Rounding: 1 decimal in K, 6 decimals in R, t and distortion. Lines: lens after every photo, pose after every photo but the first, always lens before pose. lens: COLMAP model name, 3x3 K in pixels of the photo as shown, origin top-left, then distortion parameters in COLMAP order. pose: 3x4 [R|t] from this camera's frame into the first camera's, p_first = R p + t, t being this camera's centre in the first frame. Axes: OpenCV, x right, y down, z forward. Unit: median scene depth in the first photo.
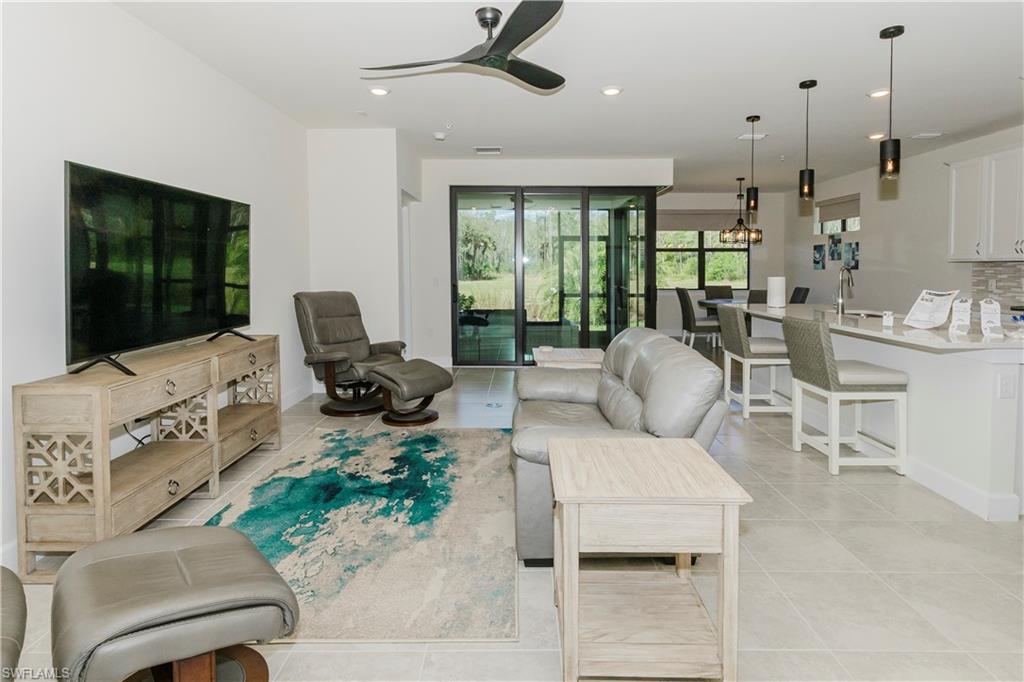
lens RADIAL K [[520.9, 0, 517.0], [0, 520.9, 259.6], [0, 0, 1]] dist [0.002770, 0.000145]
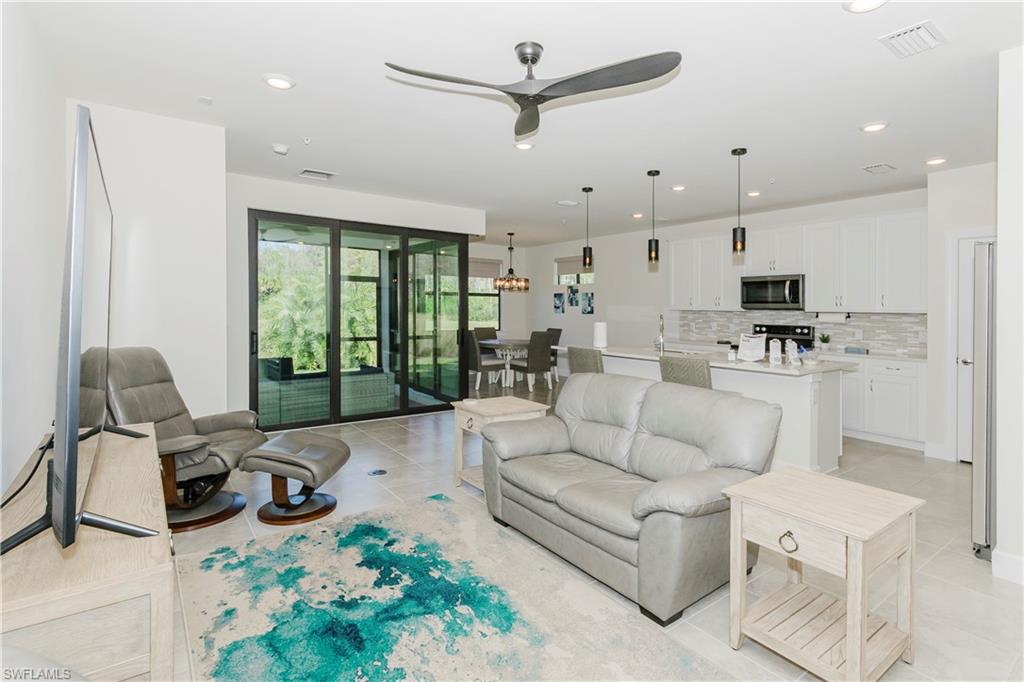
lens RADIAL K [[505.4, 0, 516.2], [0, 505.4, 285.7], [0, 0, 1]] dist [0.003352, 0.000499]
pose [[0.794879, 0.036863, 0.605647, -0.371599], [-0.022349, 0.999254, -0.031488, -0.010369], [-0.606356, 0.011494, 0.795110, 0.181434]]
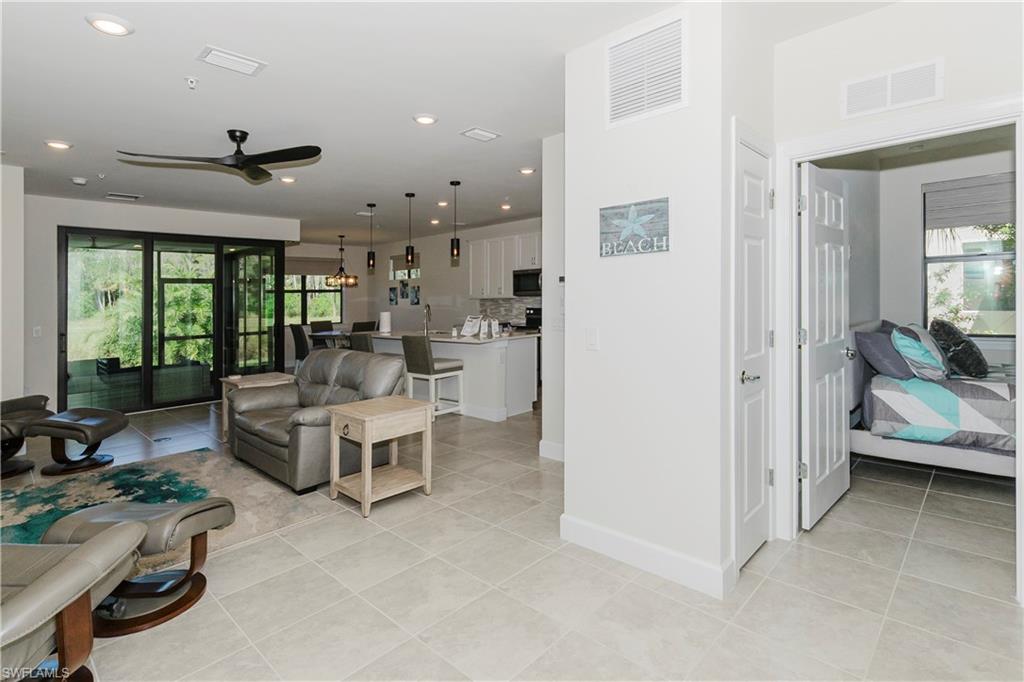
lens RADIAL K [[520.9, 0, 517.0], [0, 520.9, 259.6], [0, 0, 1]] dist [0.002770, 0.000145]
pose [[0.683477, 0.035117, 0.729127, -0.337404], [0.014780, 0.997972, -0.061921, -0.018610], [-0.729822, 0.053098, 0.681572, -0.301201]]
